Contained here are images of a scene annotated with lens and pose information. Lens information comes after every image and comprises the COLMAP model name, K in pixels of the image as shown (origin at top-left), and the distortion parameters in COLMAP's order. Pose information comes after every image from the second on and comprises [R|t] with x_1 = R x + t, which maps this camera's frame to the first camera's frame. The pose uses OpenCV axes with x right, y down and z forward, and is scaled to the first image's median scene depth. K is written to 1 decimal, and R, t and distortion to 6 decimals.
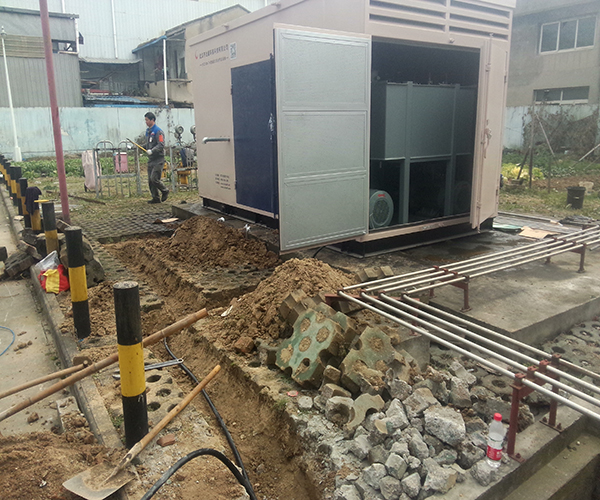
lens RADIAL K [[638.8, 0, 300.0], [0, 638.8, 250.0], [0, 0, 1]] dist [0.080987, -0.041451]
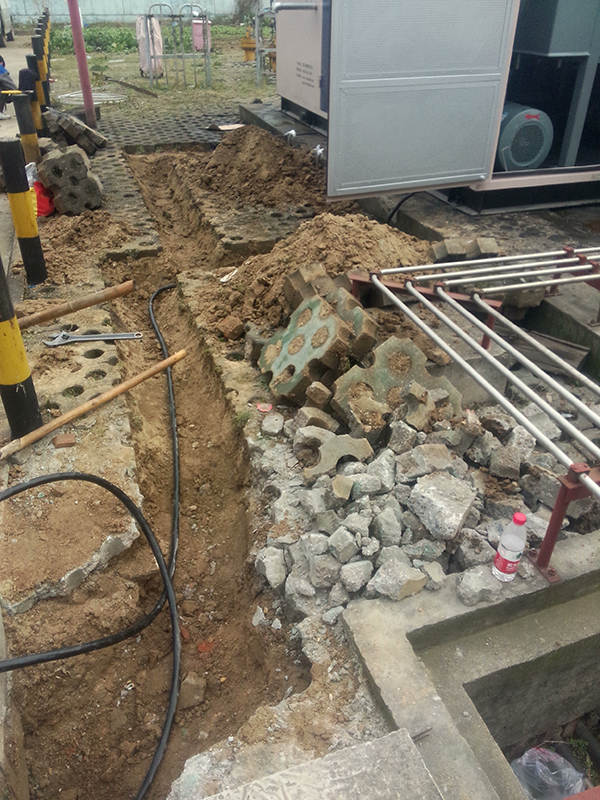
lens RADIAL K [[672.6, 0, 300.0], [0, 672.6, 400.0], [0, 0, 1]] dist [0.121813, -0.198758]
pose [[0.923569, 0.223579, -0.311499, 0.252821], [-0.097952, 0.923019, 0.372078, -0.075431], [0.370708, -0.313128, 0.874372, 0.310277]]
